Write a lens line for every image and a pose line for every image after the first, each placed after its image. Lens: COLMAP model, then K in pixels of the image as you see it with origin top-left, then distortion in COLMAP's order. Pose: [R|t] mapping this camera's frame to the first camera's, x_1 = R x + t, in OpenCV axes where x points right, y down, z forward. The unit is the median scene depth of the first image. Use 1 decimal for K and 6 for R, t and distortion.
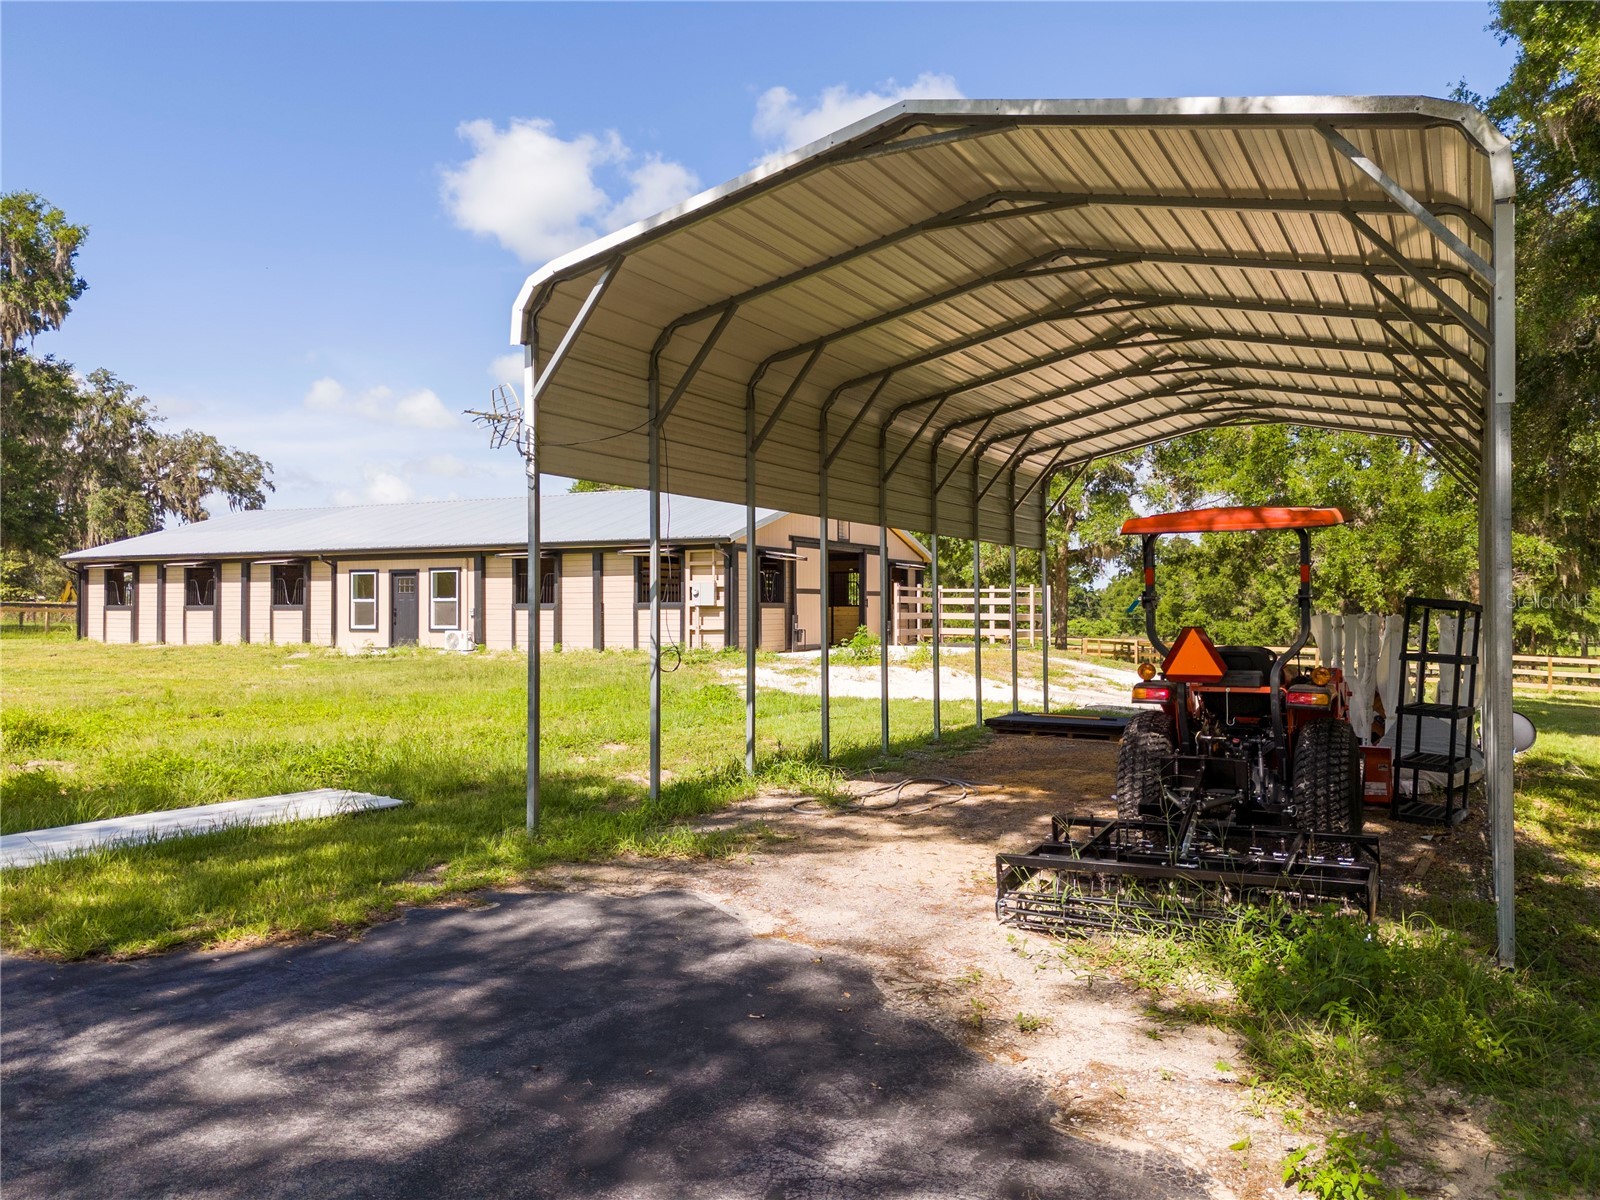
lens RADIAL K [[1180.7, 0, 802.9], [0, 1180.7, 599.5], [0, 0, 1]] dist [0.094808, -0.105023]
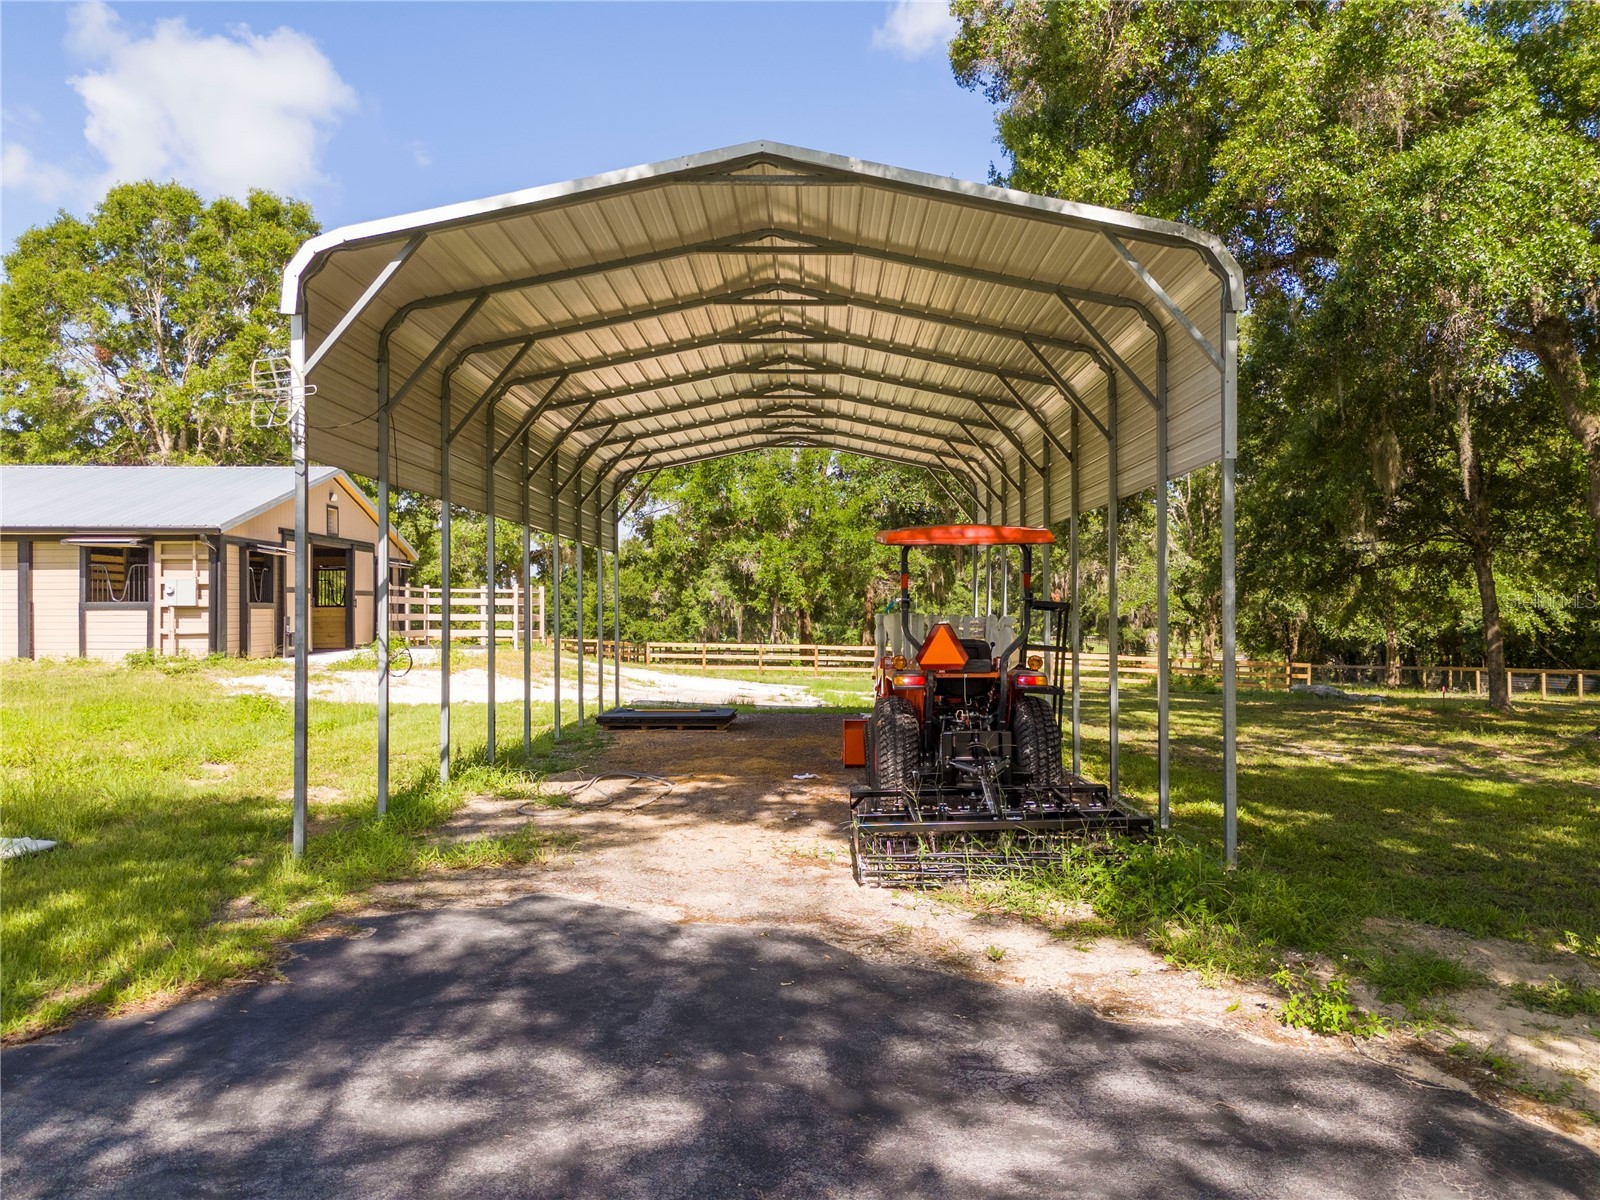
lens RADIAL K [[1180.7, 0, 802.9], [0, 1180.7, 599.5], [0, 0, 1]] dist [0.094808, -0.105023]
pose [[0.879549, 0.004237, 0.475789, -0.440959], [-0.003915, 0.999991, -0.001667, 0.001235], [-0.475791, -0.000396, 0.879558, 0.031252]]
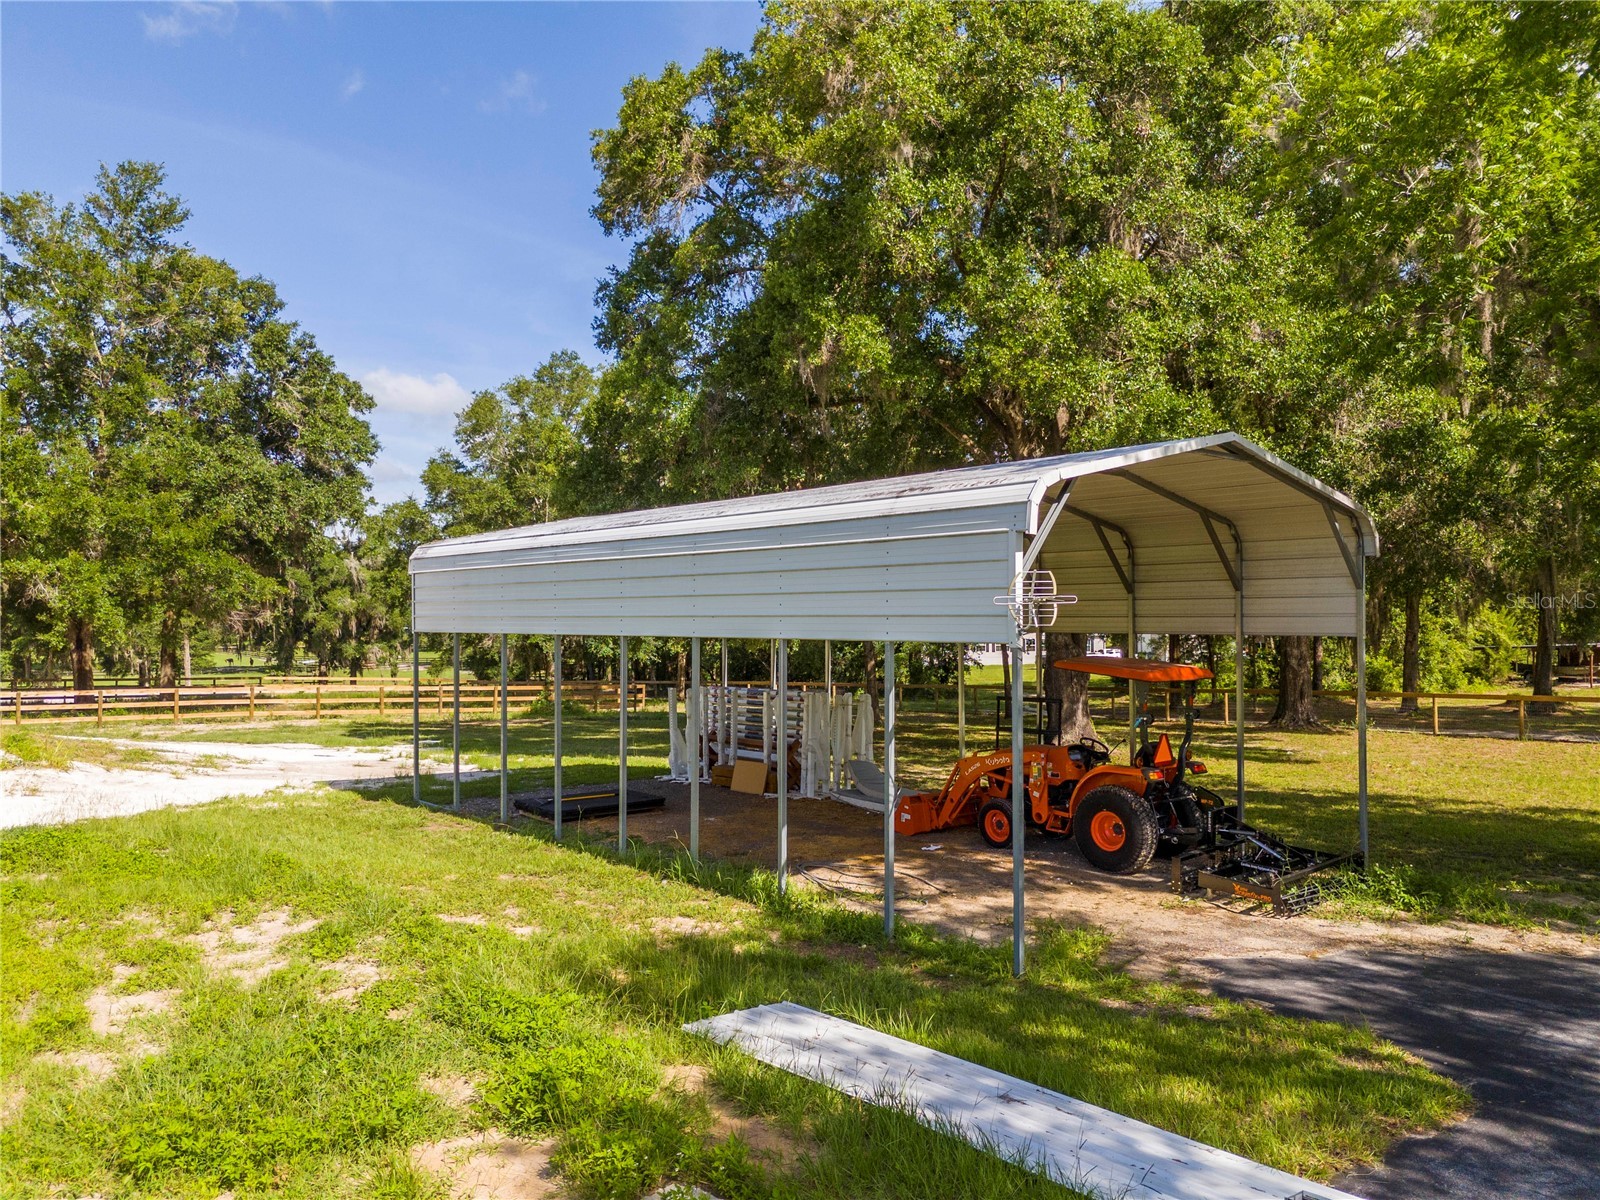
lens RADIAL K [[1180.7, 0, 802.9], [0, 1180.7, 599.5], [0, 0, 1]] dist [0.094808, -0.105023]
pose [[0.352180, 0.011434, 0.935862, -1.818193], [-0.008299, 0.999924, -0.009094, -0.183261], [-0.935896, -0.004564, 0.352248, 1.080933]]
